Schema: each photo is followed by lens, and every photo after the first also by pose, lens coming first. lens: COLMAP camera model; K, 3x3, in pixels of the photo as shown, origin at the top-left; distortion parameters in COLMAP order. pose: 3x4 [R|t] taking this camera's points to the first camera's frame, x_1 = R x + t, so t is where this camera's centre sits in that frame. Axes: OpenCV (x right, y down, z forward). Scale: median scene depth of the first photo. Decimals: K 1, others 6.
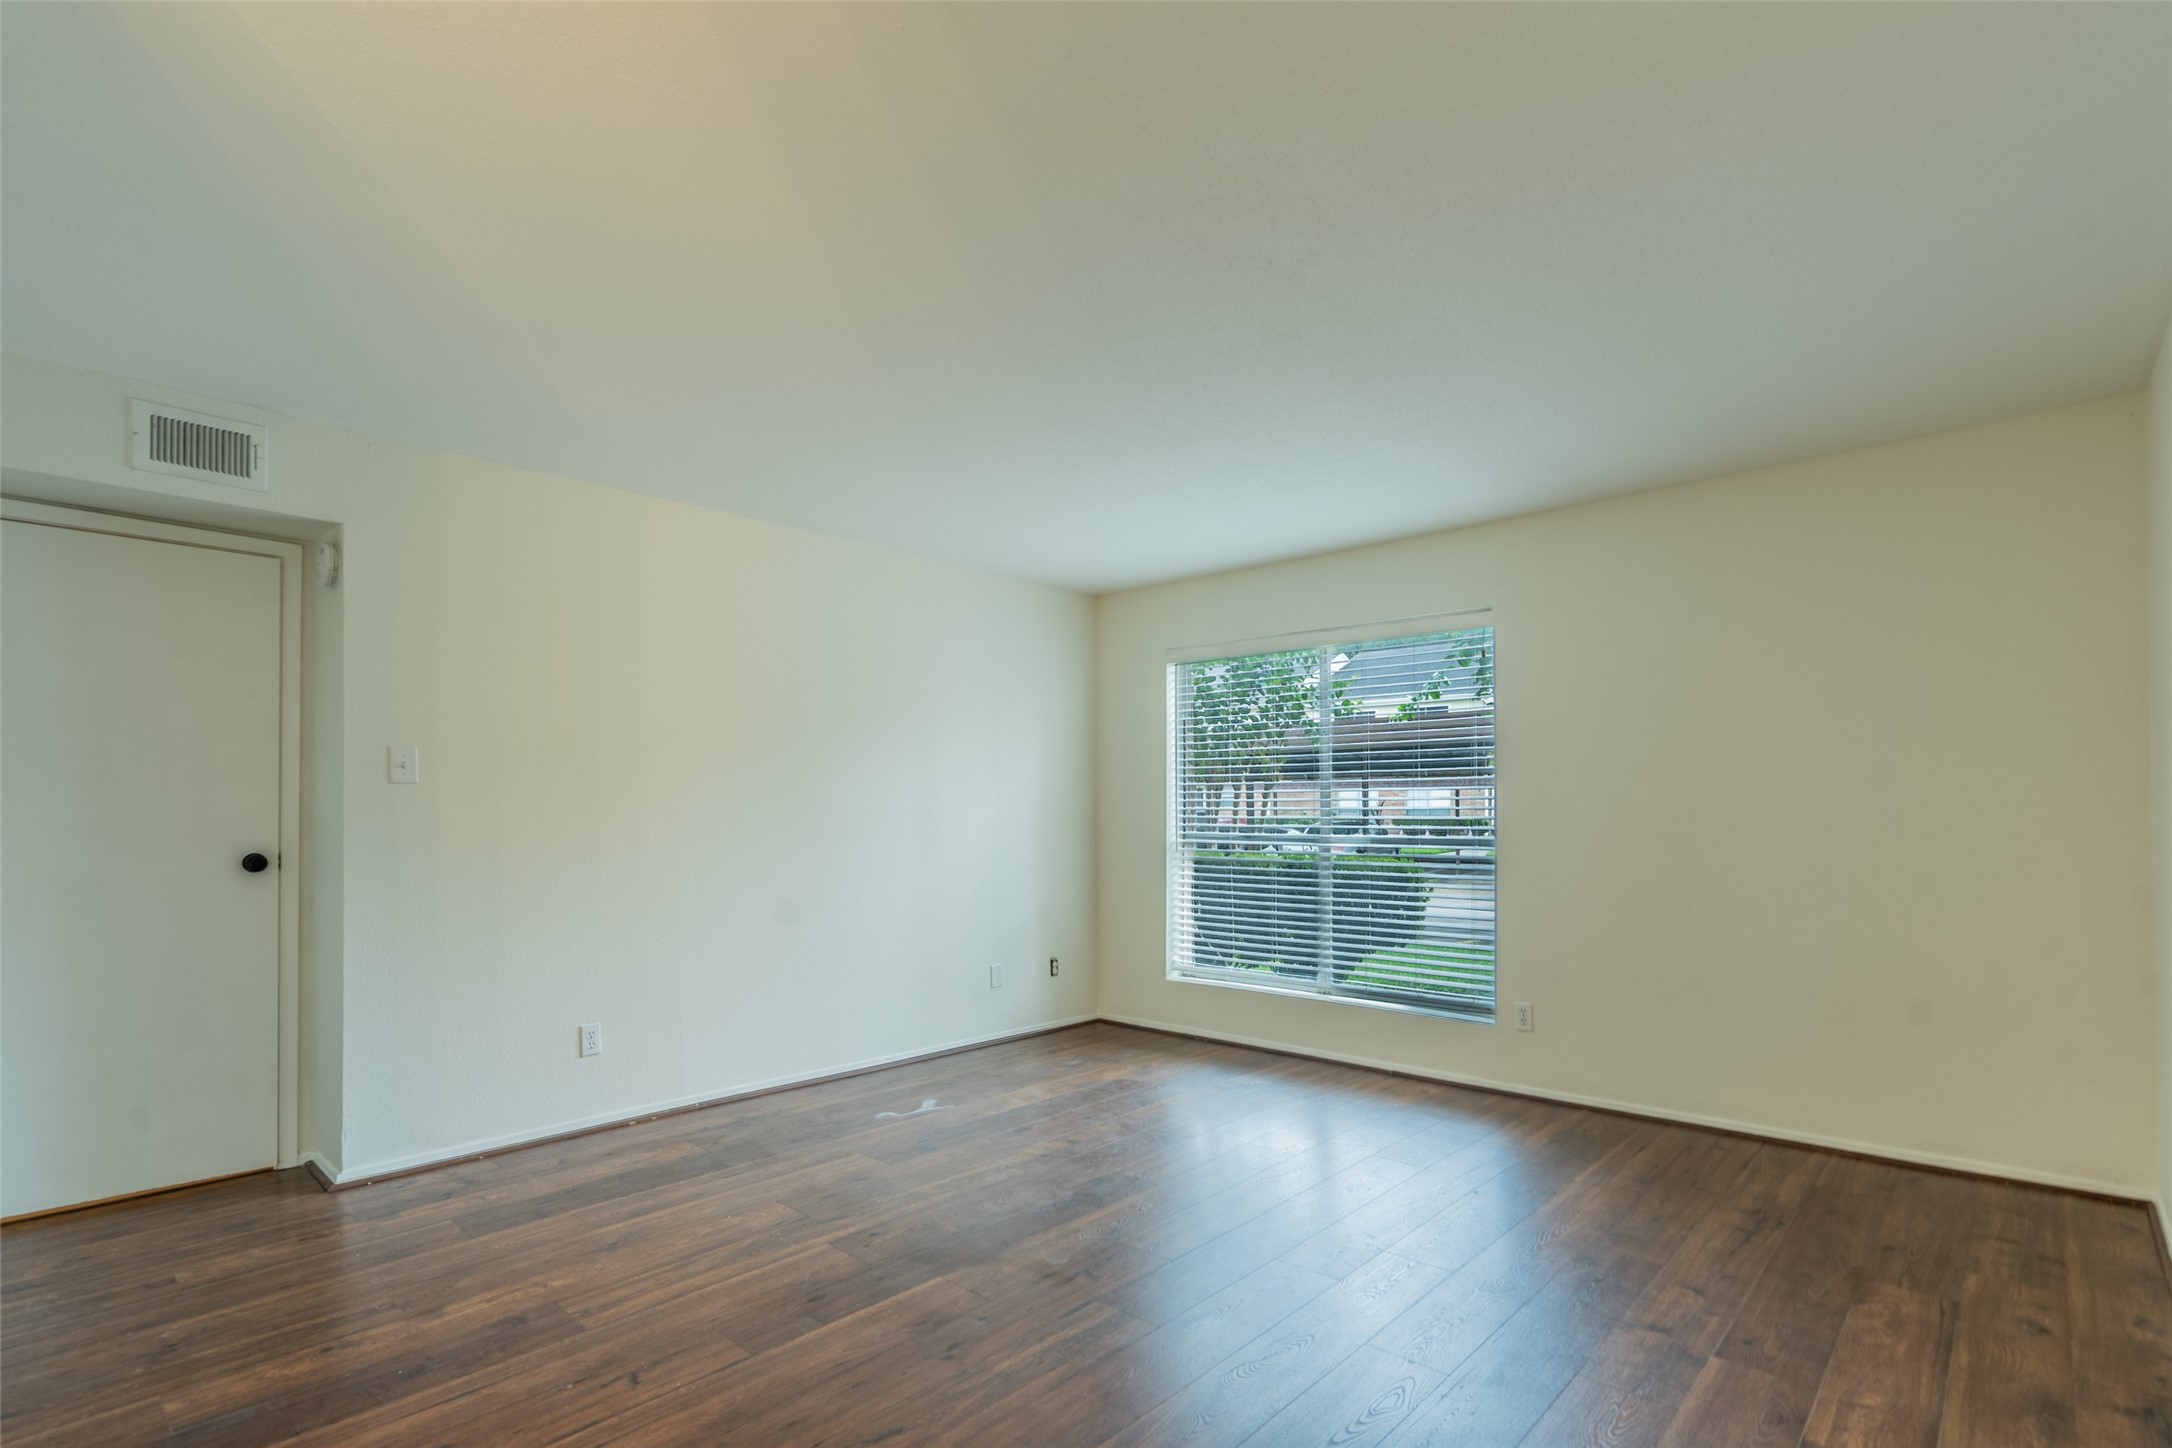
lens RADIAL K [[999.1, 0, 1088.6], [0, 999.1, 762.1], [0, 0, 1]] dist [0.004449, 0.000020]
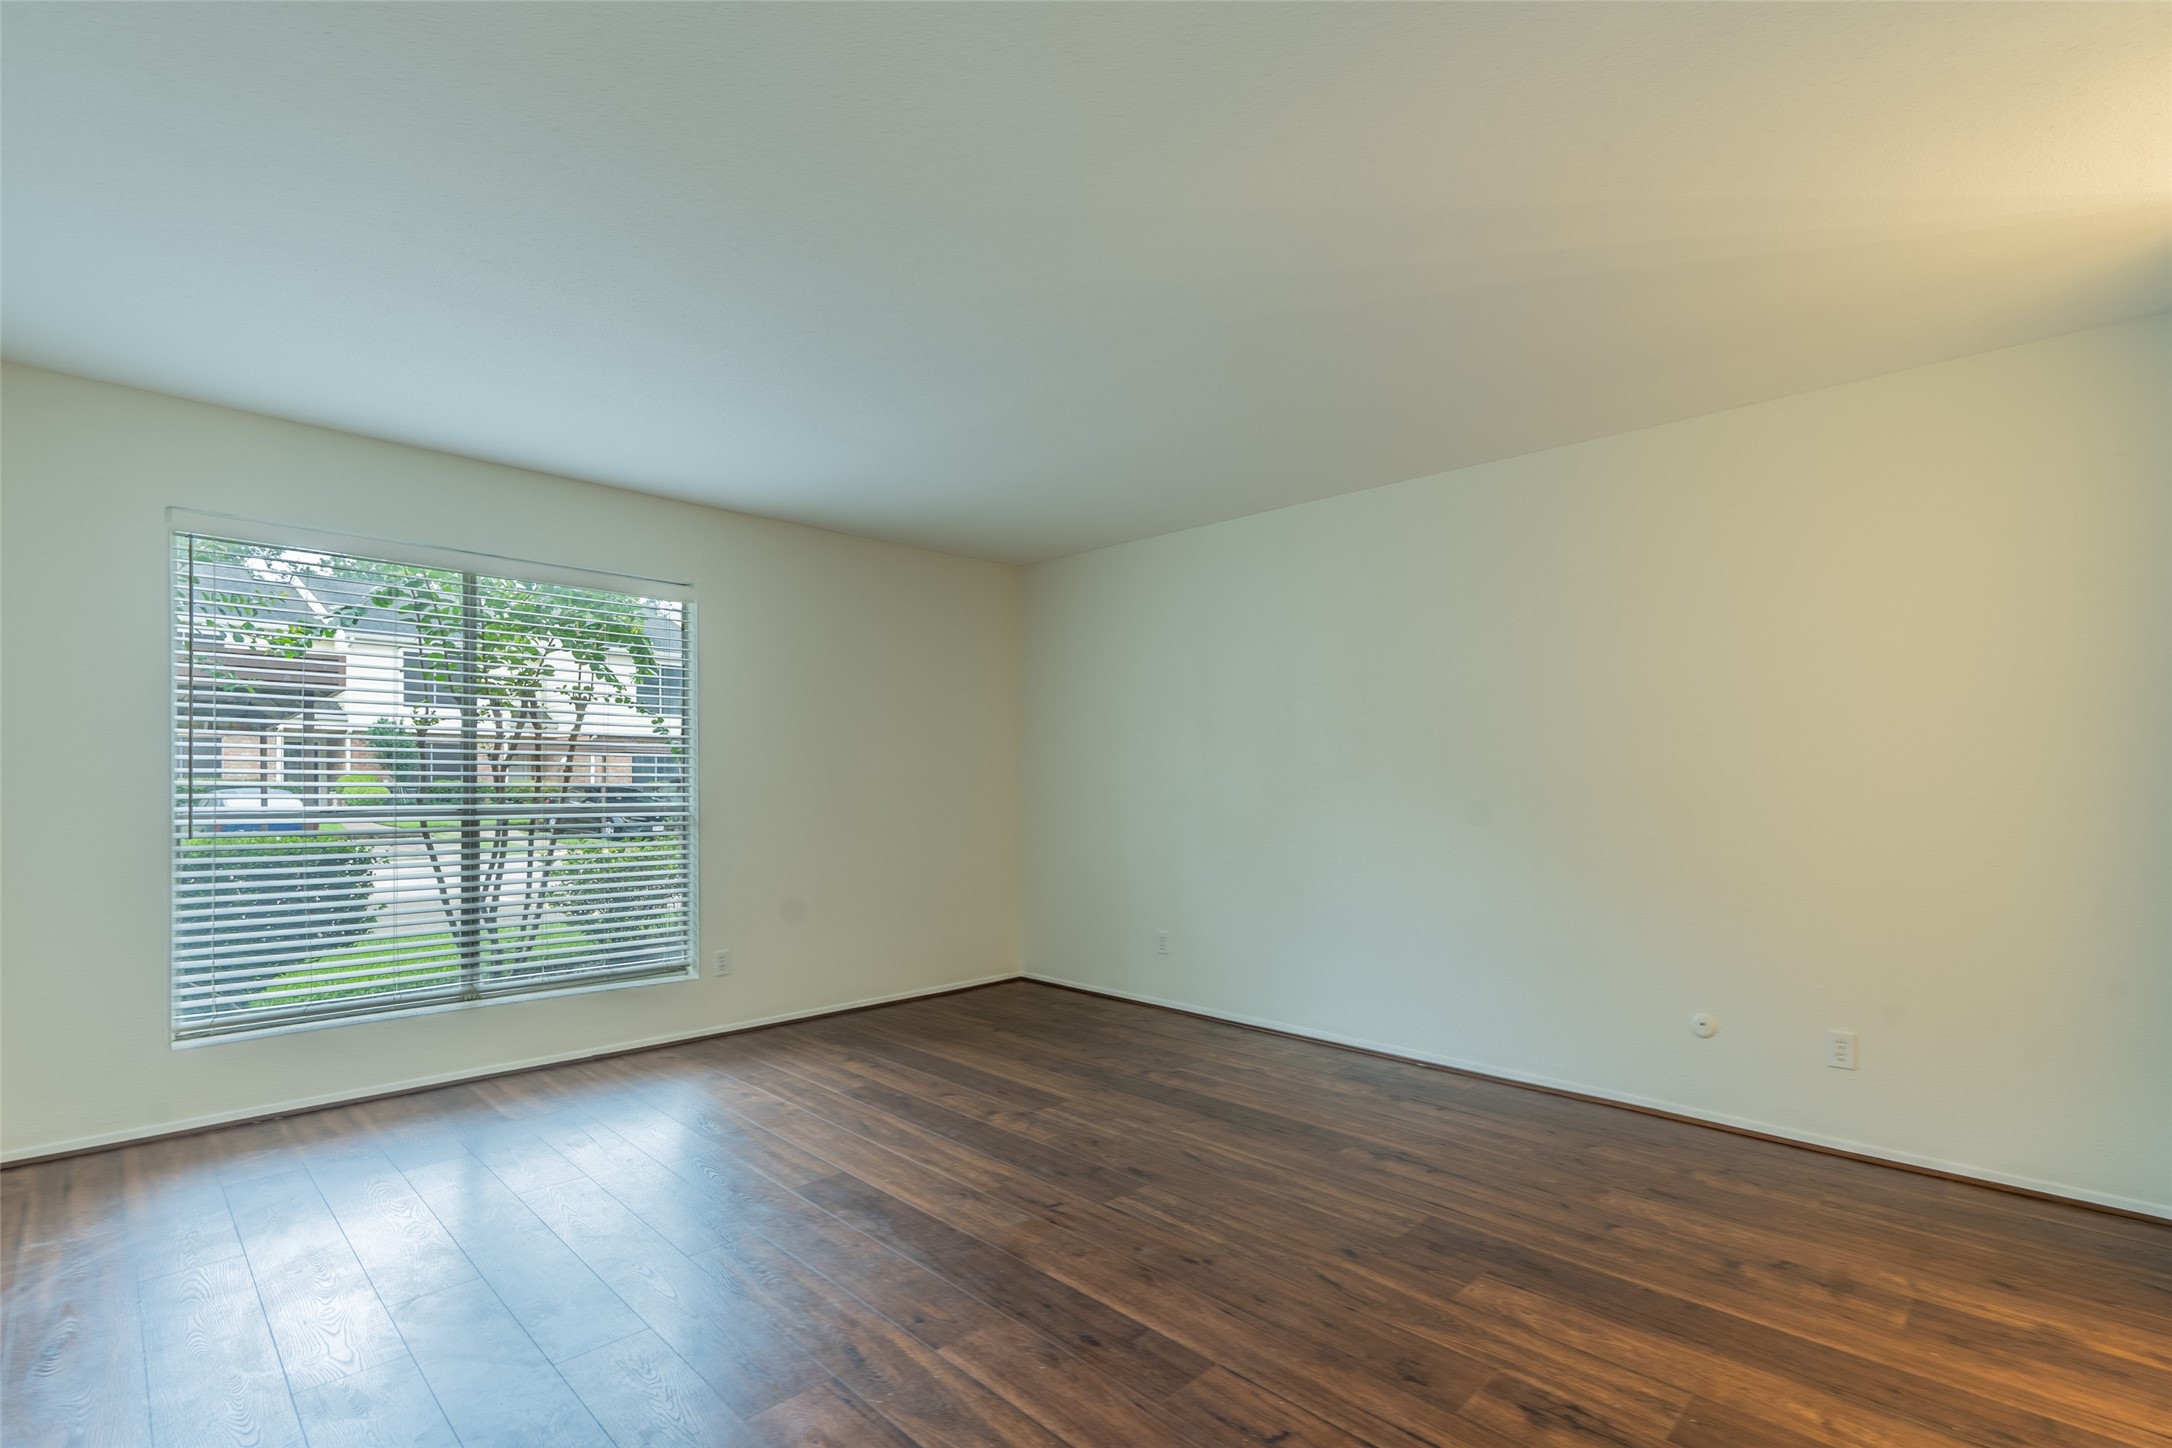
lens RADIAL K [[968.5, 0, 1084.4], [0, 968.5, 773.1], [0, 0, 1]] dist [-0.001180, -0.000510]
pose [[0.073883, 0.012590, 0.997187, -0.866048], [-0.056048, 0.998392, -0.008452, 0.042345], [-0.995691, -0.055266, 0.074470, 0.755743]]
